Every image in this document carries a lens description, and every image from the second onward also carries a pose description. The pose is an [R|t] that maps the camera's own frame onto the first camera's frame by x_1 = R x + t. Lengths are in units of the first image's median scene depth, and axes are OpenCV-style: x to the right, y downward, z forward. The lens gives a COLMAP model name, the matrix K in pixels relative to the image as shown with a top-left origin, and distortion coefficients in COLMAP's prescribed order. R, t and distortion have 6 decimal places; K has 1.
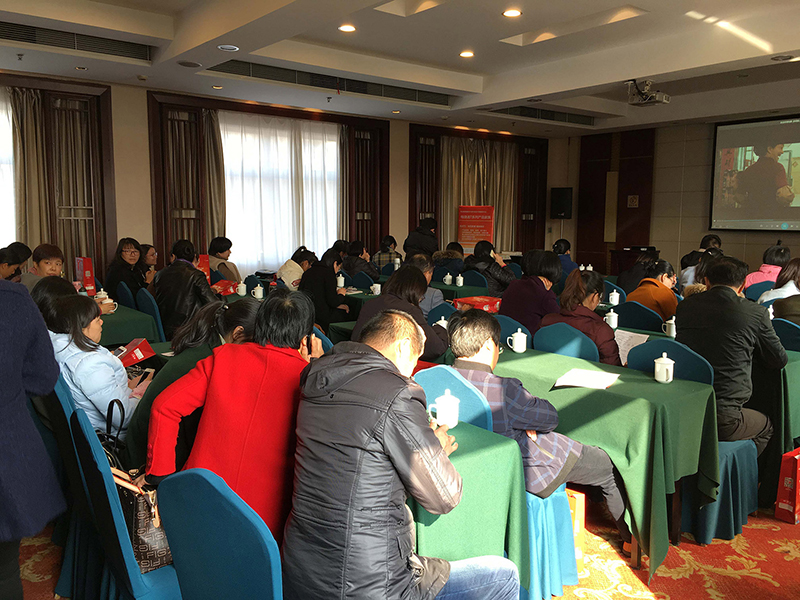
lens RADIAL K [[678.7, 0, 400.0], [0, 678.7, 300.0], [0, 0, 1]] dist [0.062307, -0.013151]
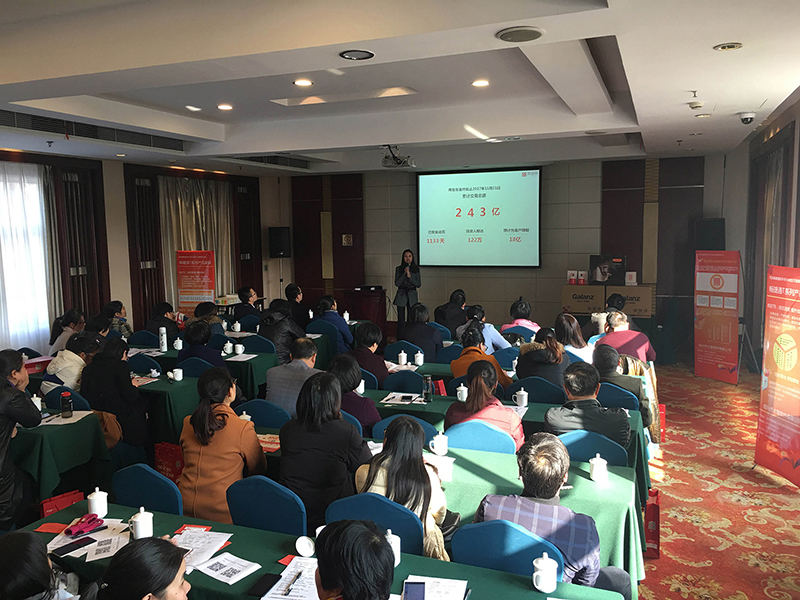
lens RADIAL K [[678.7, 0, 400.0], [0, 678.7, 300.0], [0, 0, 1]] dist [0.062307, -0.013151]
pose [[0.867148, -0.076015, 0.492216, -0.121434], [0.083097, 0.996513, 0.007502, -0.055956], [-0.491070, 0.034397, 0.870441, 0.048721]]
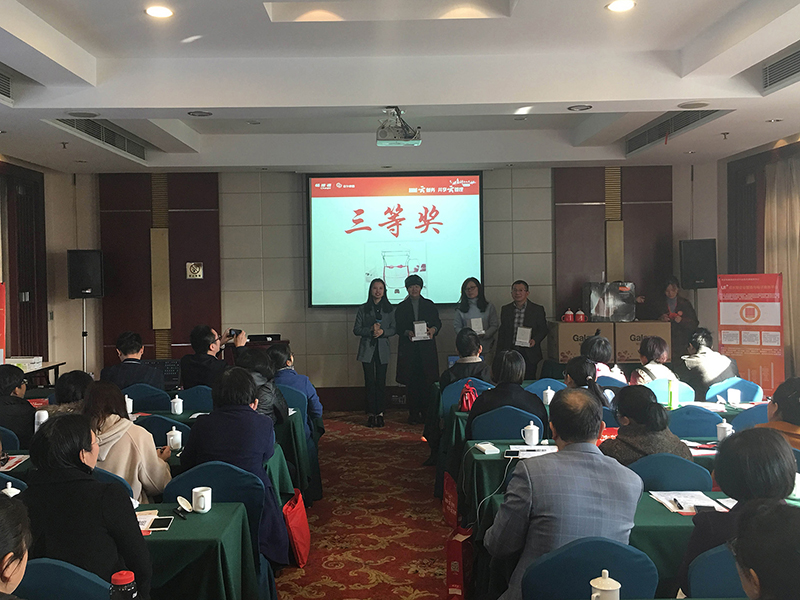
lens RADIAL K [[809.6, 0, 400.0], [0, 809.6, 300.0], [0, 0, 1]] dist [0.059516, -0.002843]
pose [[0.619874, -0.045420, 0.783386, -0.202608], [0.116056, 0.992651, -0.034279, -0.063809], [-0.776072, 0.112165, 0.620589, 0.331909]]
